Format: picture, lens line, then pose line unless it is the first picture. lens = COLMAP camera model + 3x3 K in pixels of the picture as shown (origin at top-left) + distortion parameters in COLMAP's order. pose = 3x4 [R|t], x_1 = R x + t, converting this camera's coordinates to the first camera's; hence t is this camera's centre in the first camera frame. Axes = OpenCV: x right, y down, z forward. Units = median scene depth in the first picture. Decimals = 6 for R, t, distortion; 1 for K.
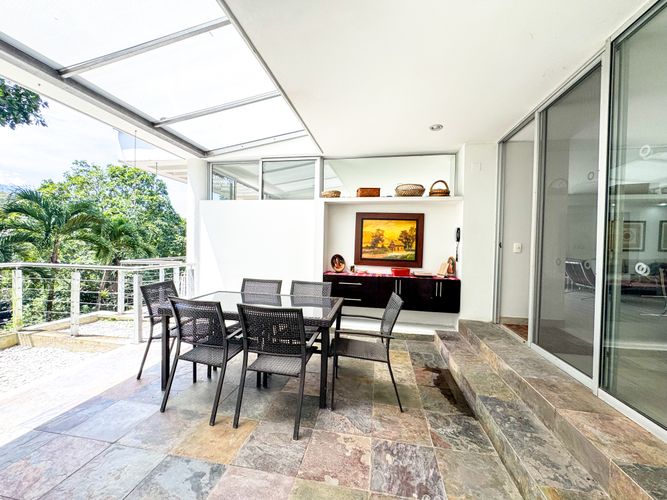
lens RADIAL K [[266.5, 0, 334.1], [0, 266.5, 251.3], [0, 0, 1]] dist [-0.001555, 0.000326]
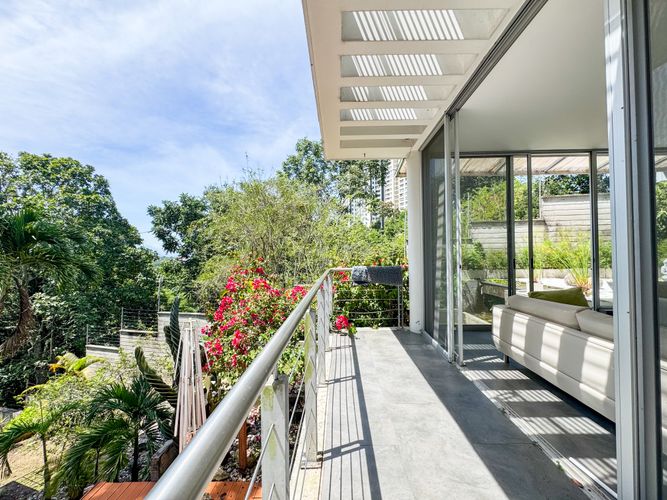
lens RADIAL K [[266.5, 0, 332.8], [0, 266.5, 251.9], [0, 0, 1]] dist [-0.001555, 0.000326]
pose [[0.988438, -0.029283, 0.148772, -0.297852], [0.033831, 0.999032, -0.028132, -0.006246], [-0.147805, 0.032840, 0.988471, 0.403659]]
